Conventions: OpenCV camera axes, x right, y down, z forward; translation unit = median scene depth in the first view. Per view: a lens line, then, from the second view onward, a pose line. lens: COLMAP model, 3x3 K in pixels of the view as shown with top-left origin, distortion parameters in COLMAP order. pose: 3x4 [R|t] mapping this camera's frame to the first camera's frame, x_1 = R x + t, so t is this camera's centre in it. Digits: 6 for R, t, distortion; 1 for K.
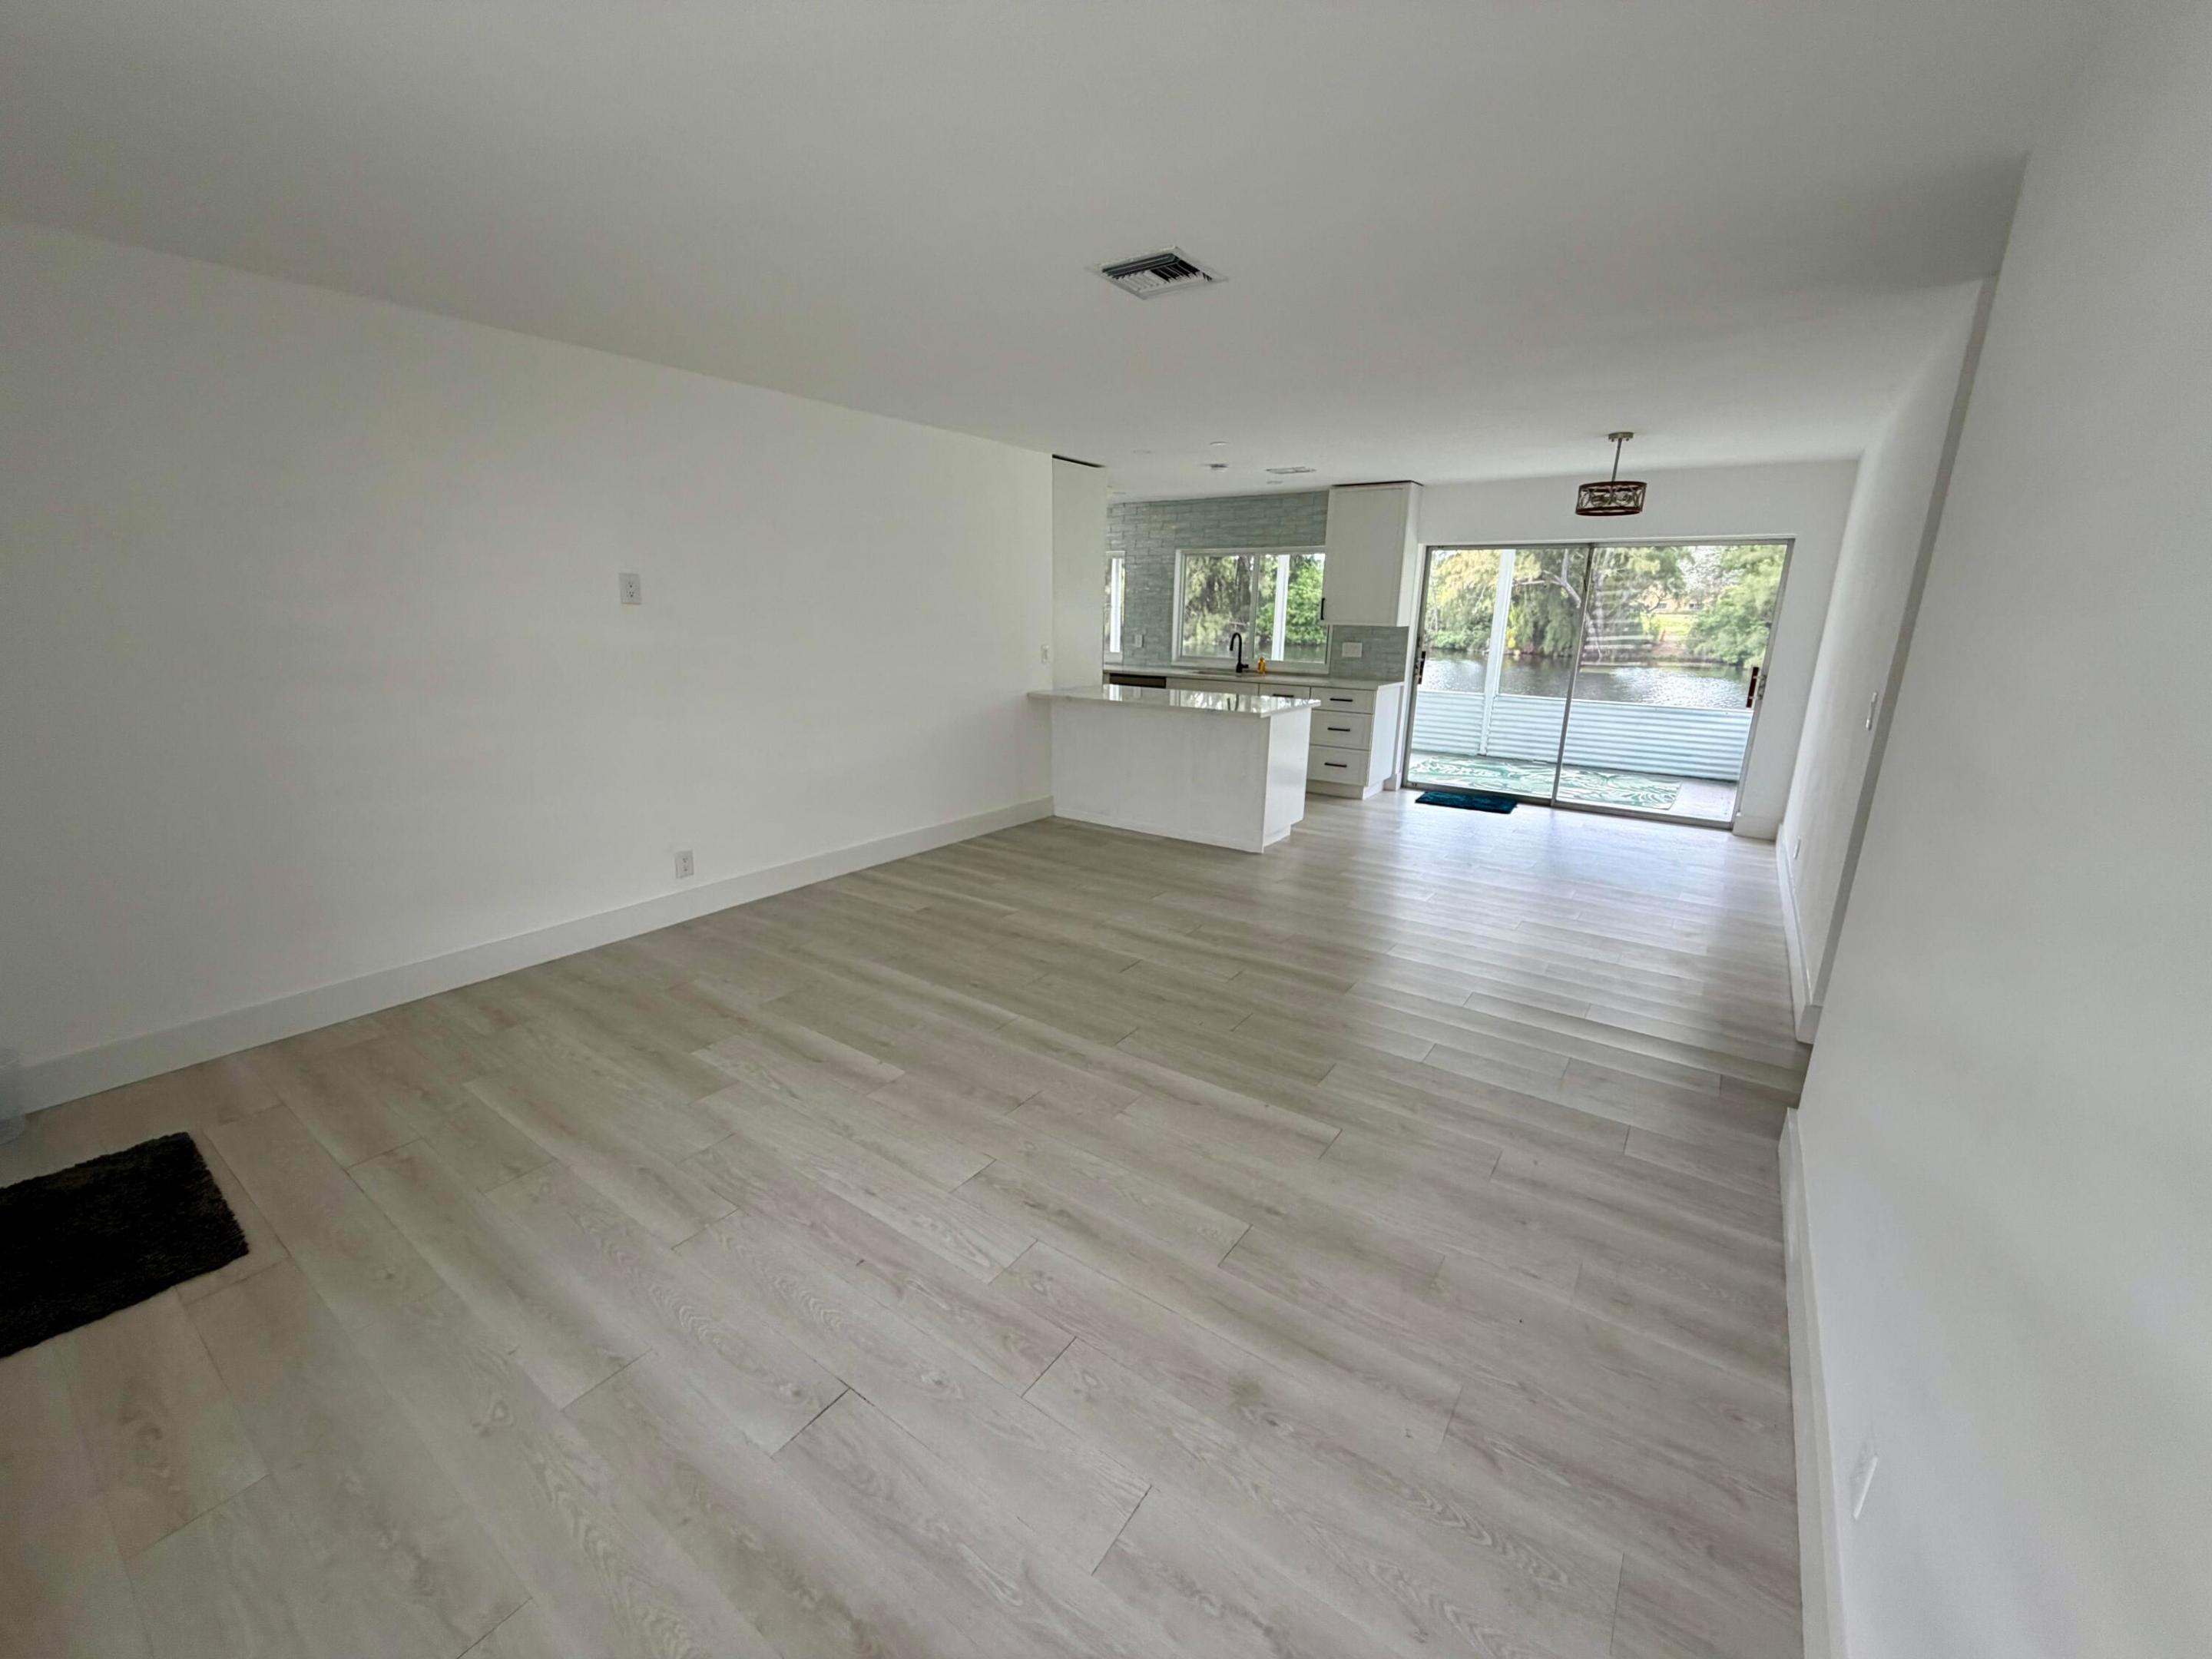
lens RADIAL K [[889.0, 0, 1098.3], [0, 889.0, 832.8], [0, 0, 1]] dist [0.001099, -0.000078]
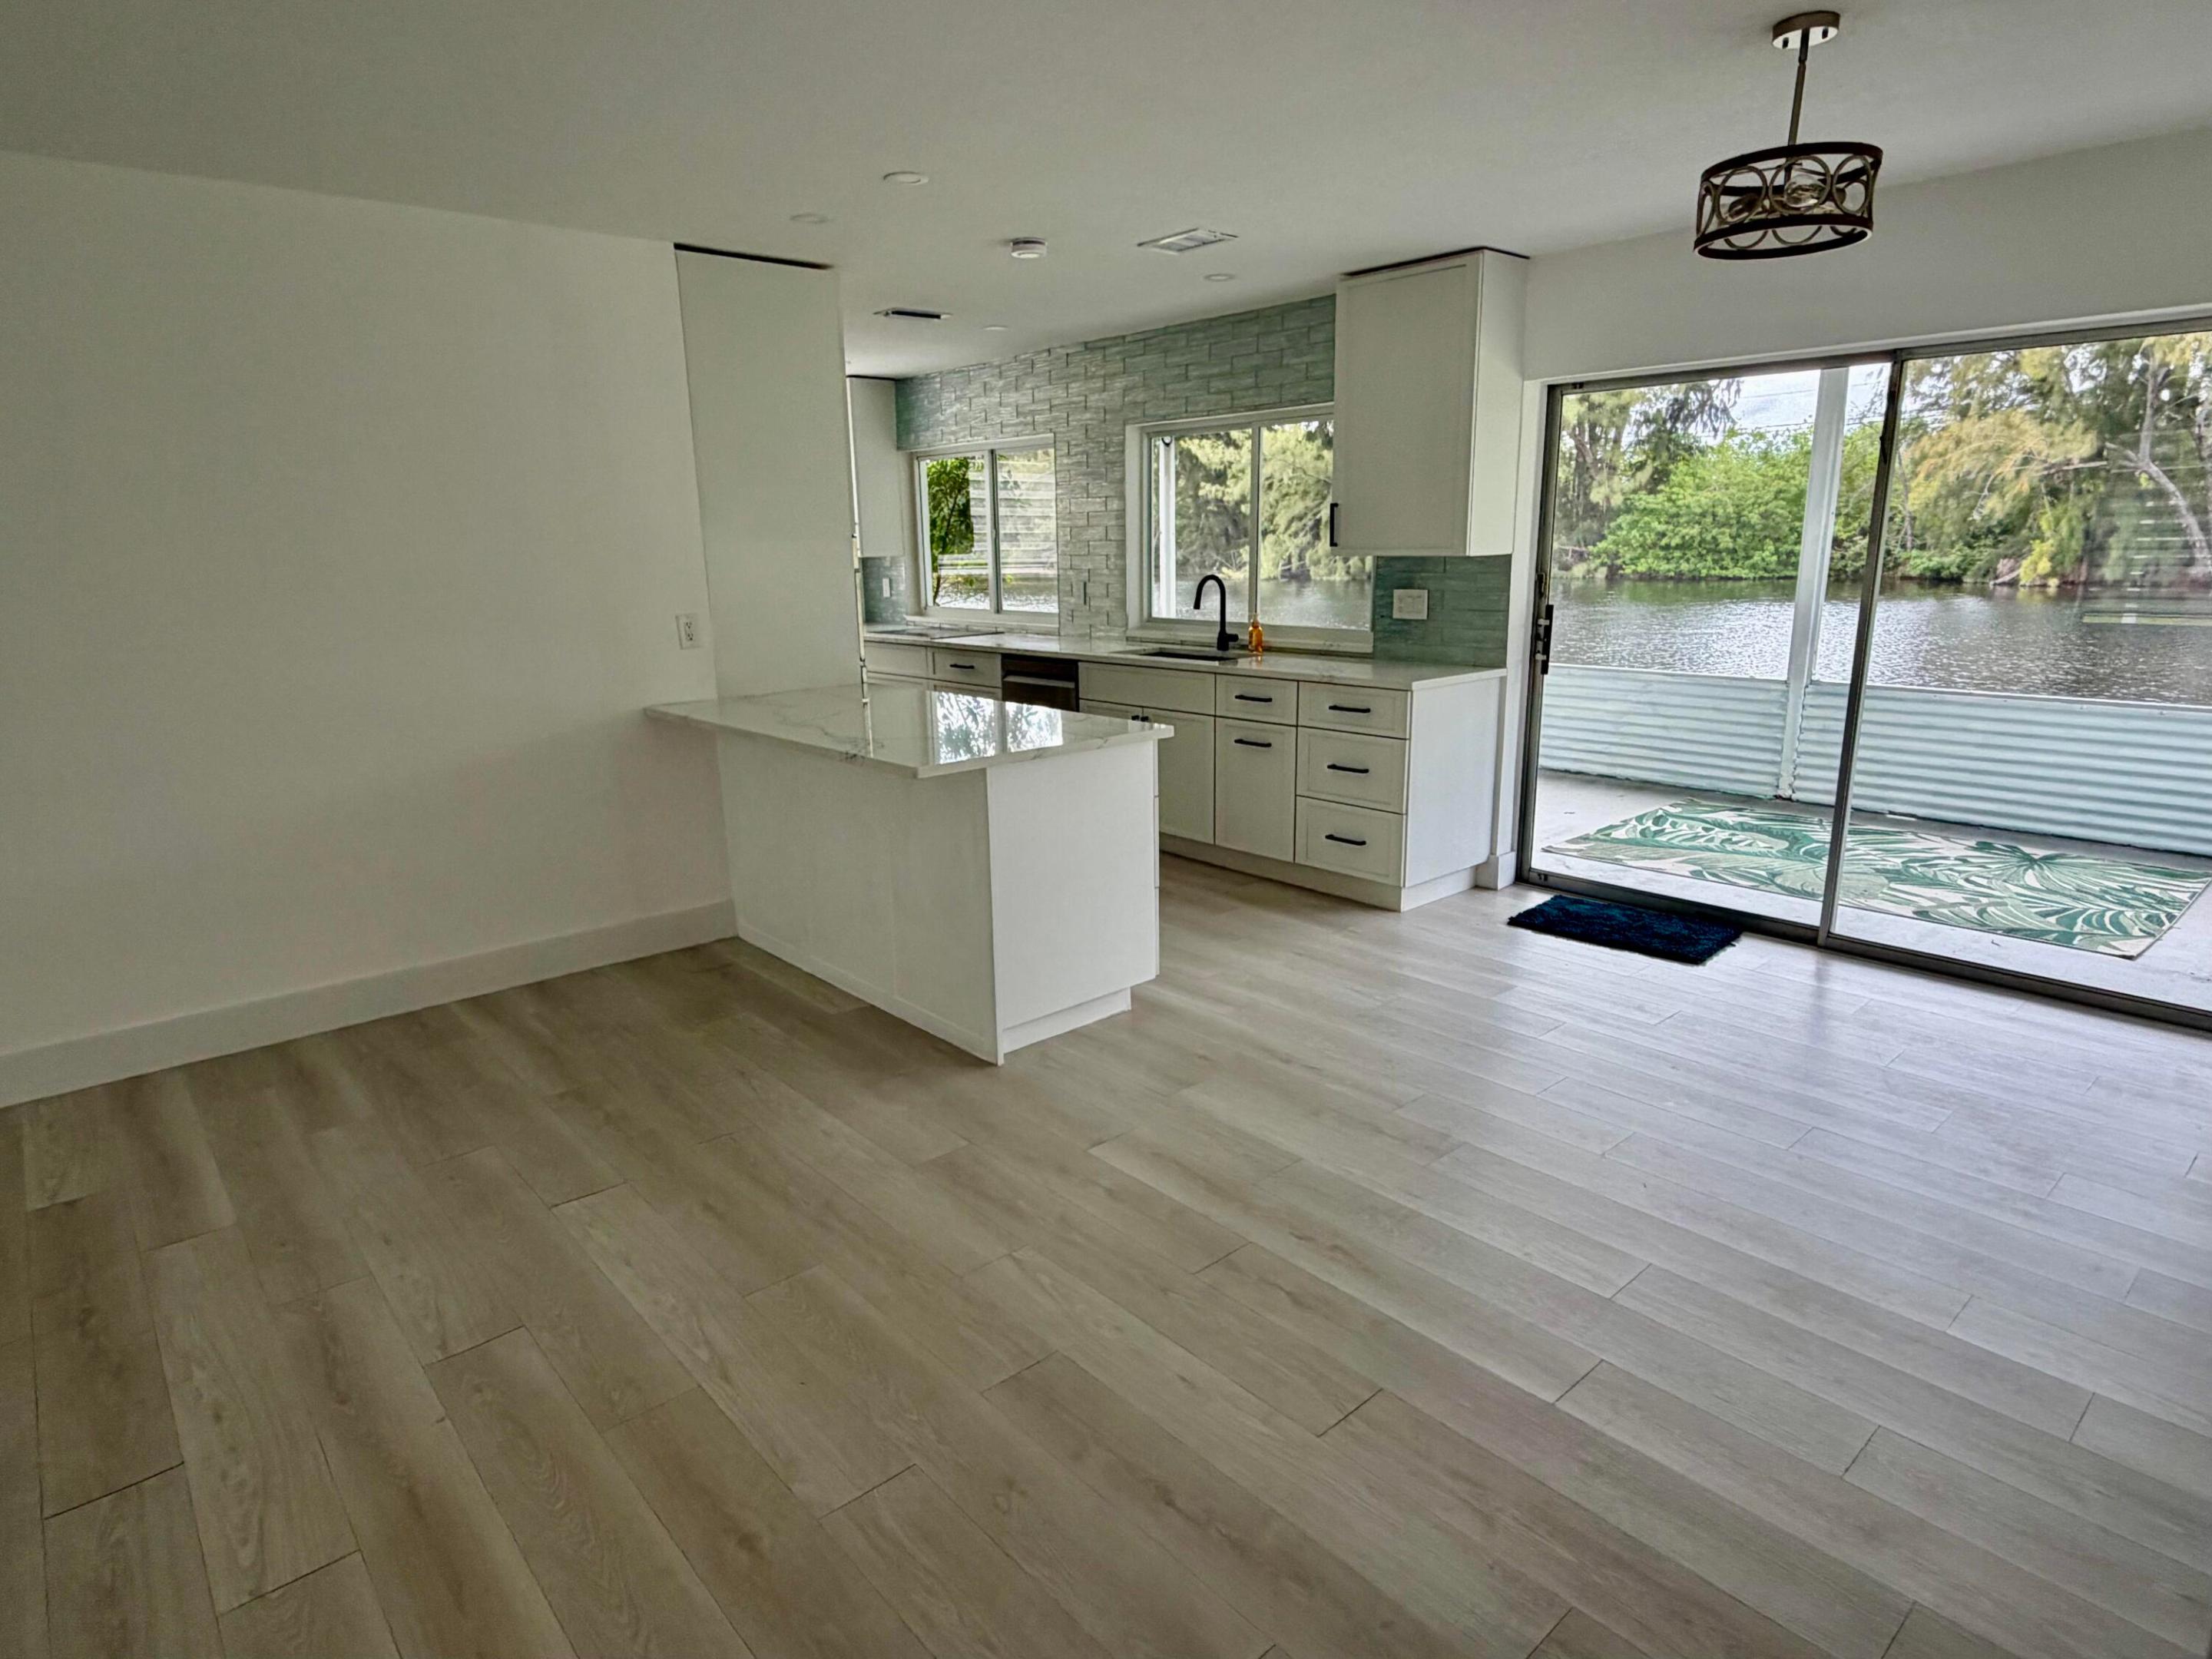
lens RADIAL K [[1244.4, 0, 1096.7], [0, 1244.4, 830.3], [0, 0, 1]] dist [0.000374, 0.000180]
pose [[0.973426, 0.018850, -0.228225, 0.320924], [-0.022709, 0.999640, -0.014293, -0.075921], [0.227874, 0.019096, 0.973503, 0.331494]]
